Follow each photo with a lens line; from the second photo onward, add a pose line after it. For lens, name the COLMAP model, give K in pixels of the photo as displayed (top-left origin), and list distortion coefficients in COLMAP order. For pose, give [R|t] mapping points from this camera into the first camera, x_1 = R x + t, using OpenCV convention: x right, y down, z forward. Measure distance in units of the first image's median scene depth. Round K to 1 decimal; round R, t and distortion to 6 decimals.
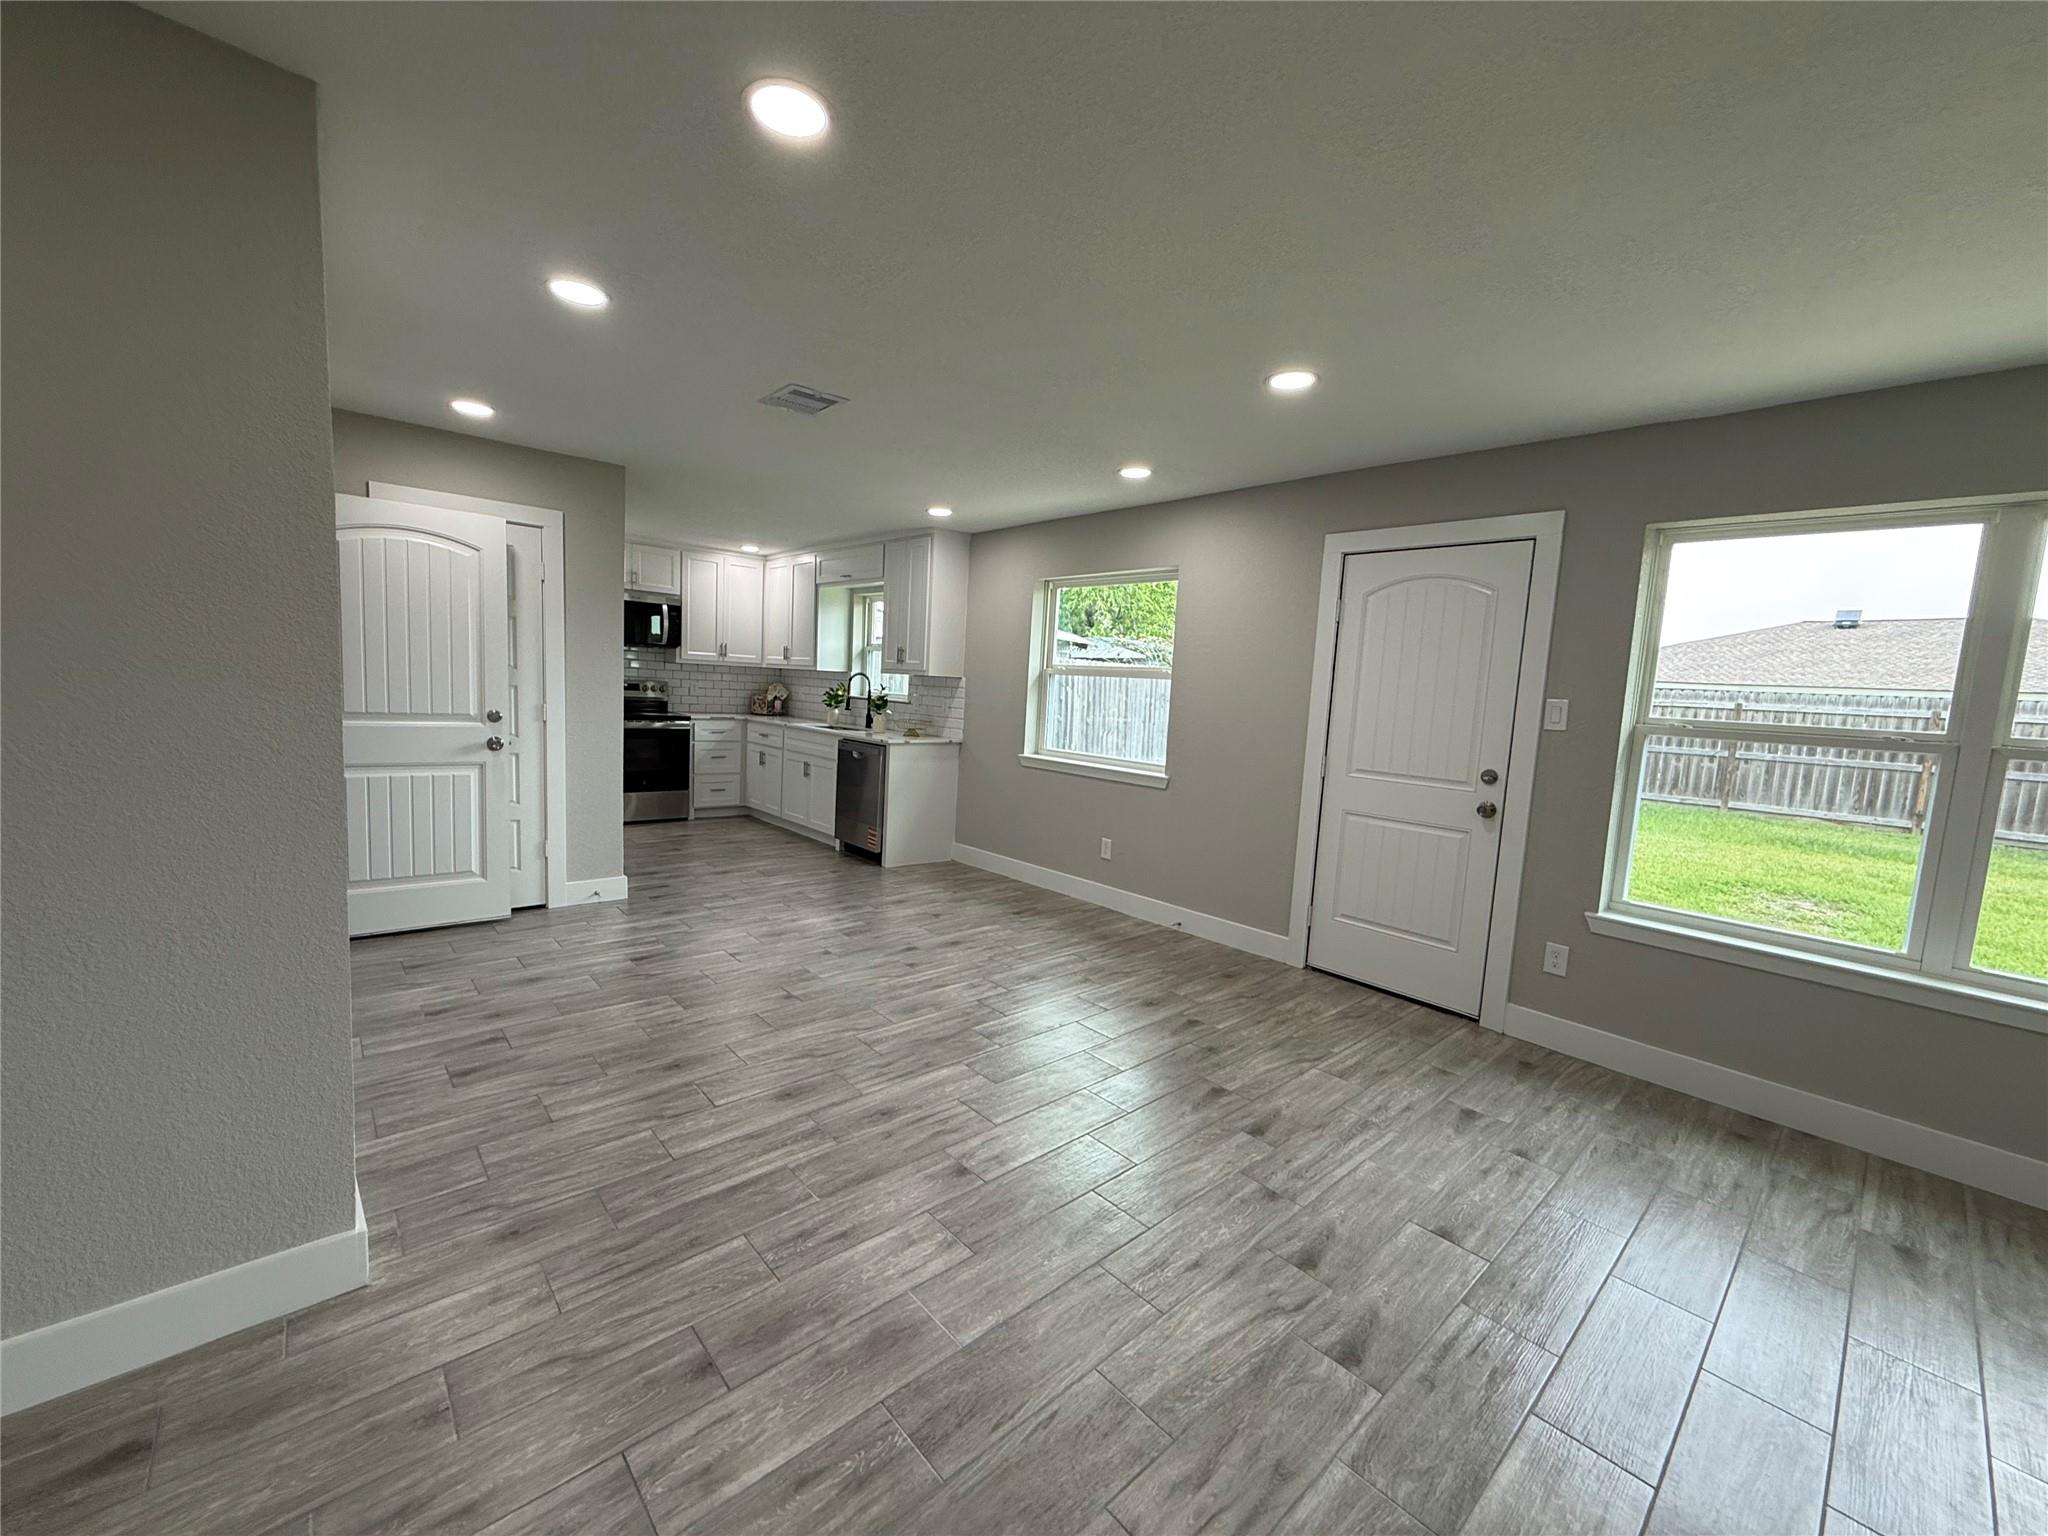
lens RADIAL K [[816.7, 0, 1020.4], [0, 816.7, 769.1], [0, 0, 1]] dist [-0.000099, -0.000100]
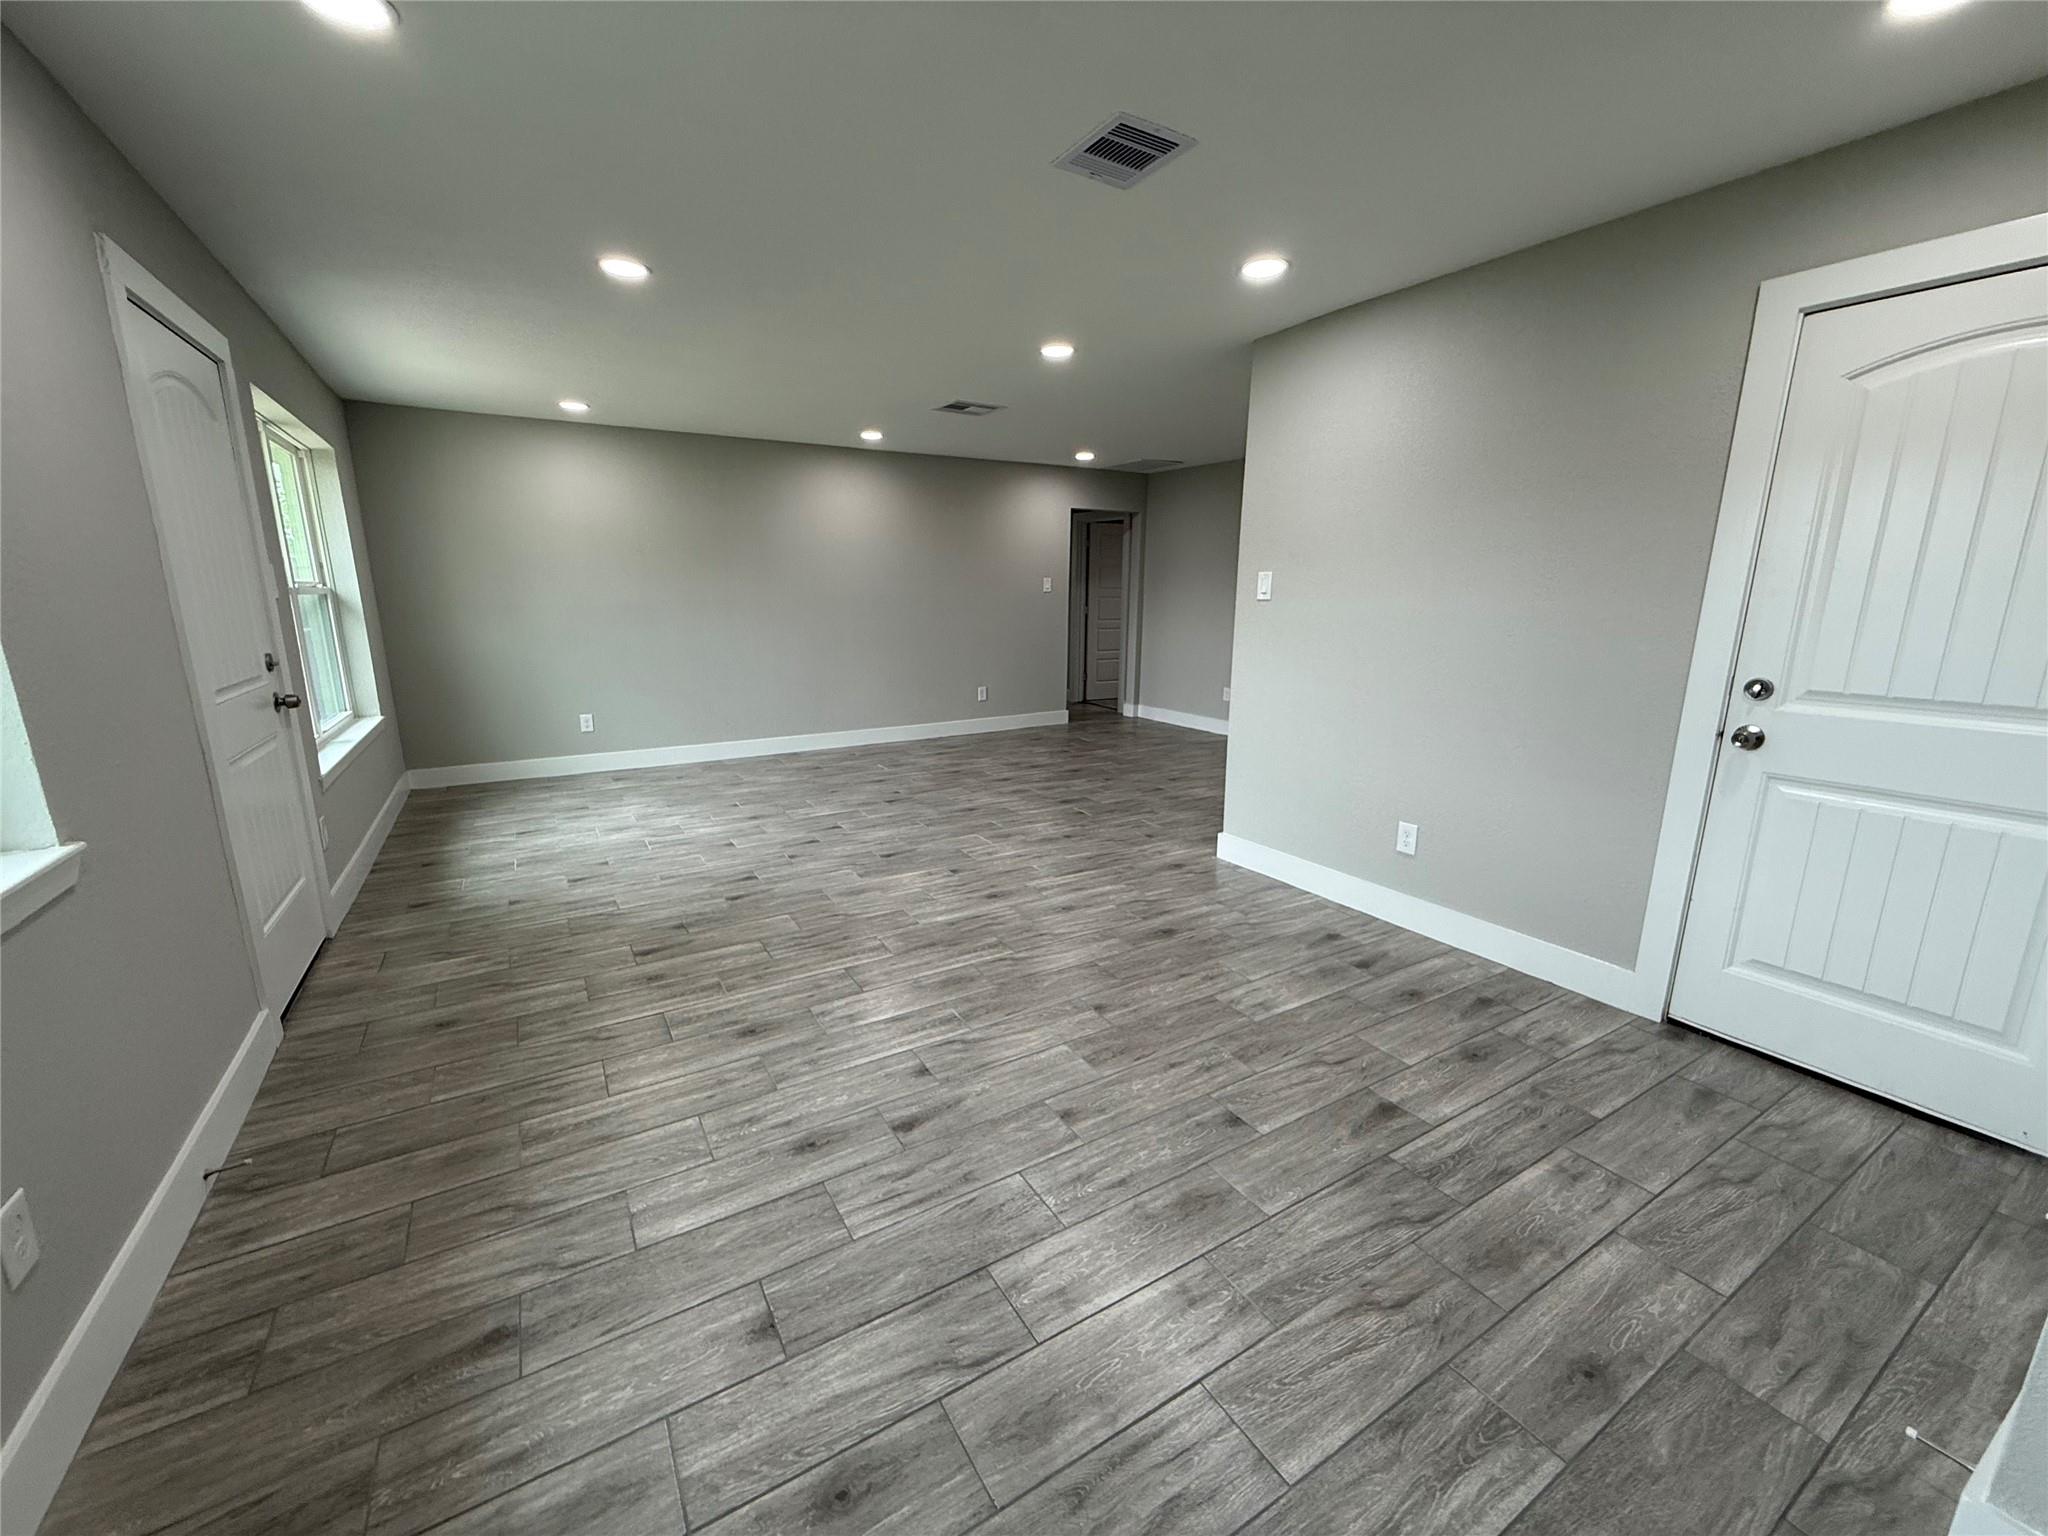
lens RADIAL K [[817.0, 0, 1019.1], [0, 817.0, 770.0], [0, 0, 1]] dist [-0.001053, -0.000621]
pose [[-0.980085, -0.095663, 0.174015, -0.248731], [-0.033827, 0.943933, 0.328400, -0.142911], [-0.195674, 0.315973, -0.928371, 1.281280]]
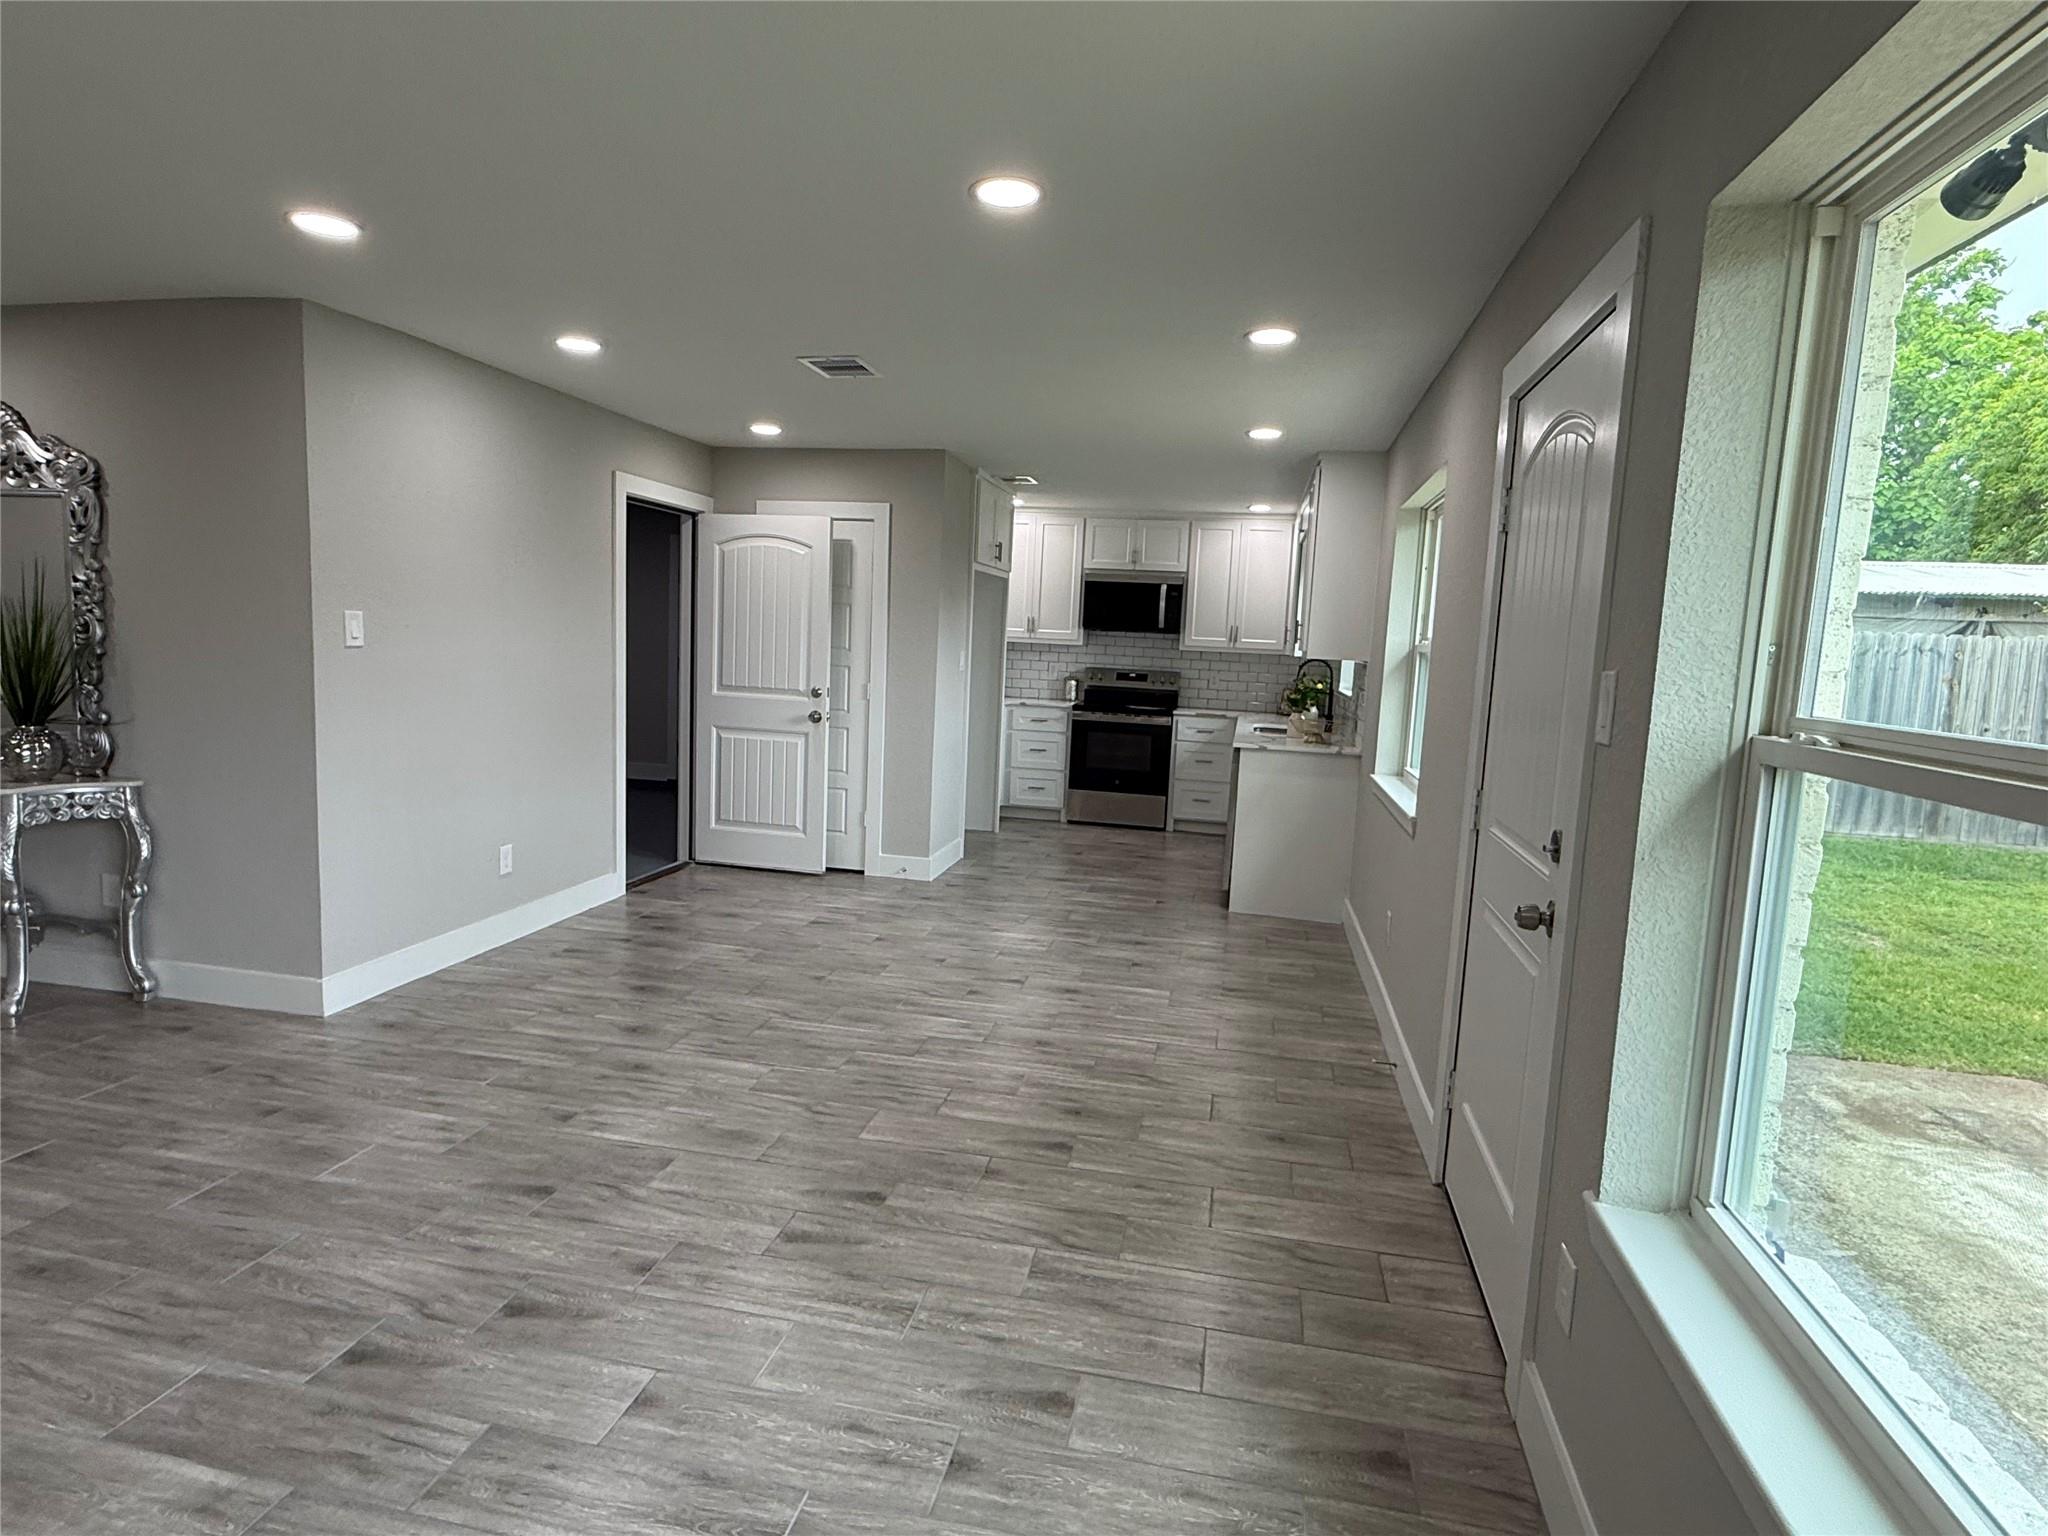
lens RADIAL K [[1083.0, 0, 1031.7], [0, 1083.0, 768.6], [0, 0, 1]] dist [0.001085, -0.001789]
pose [[0.595115, 0.070930, -0.800504, 0.680038], [-0.098731, 0.995005, 0.014764, -0.010371], [0.797553, 0.070248, 0.599145, 0.317736]]
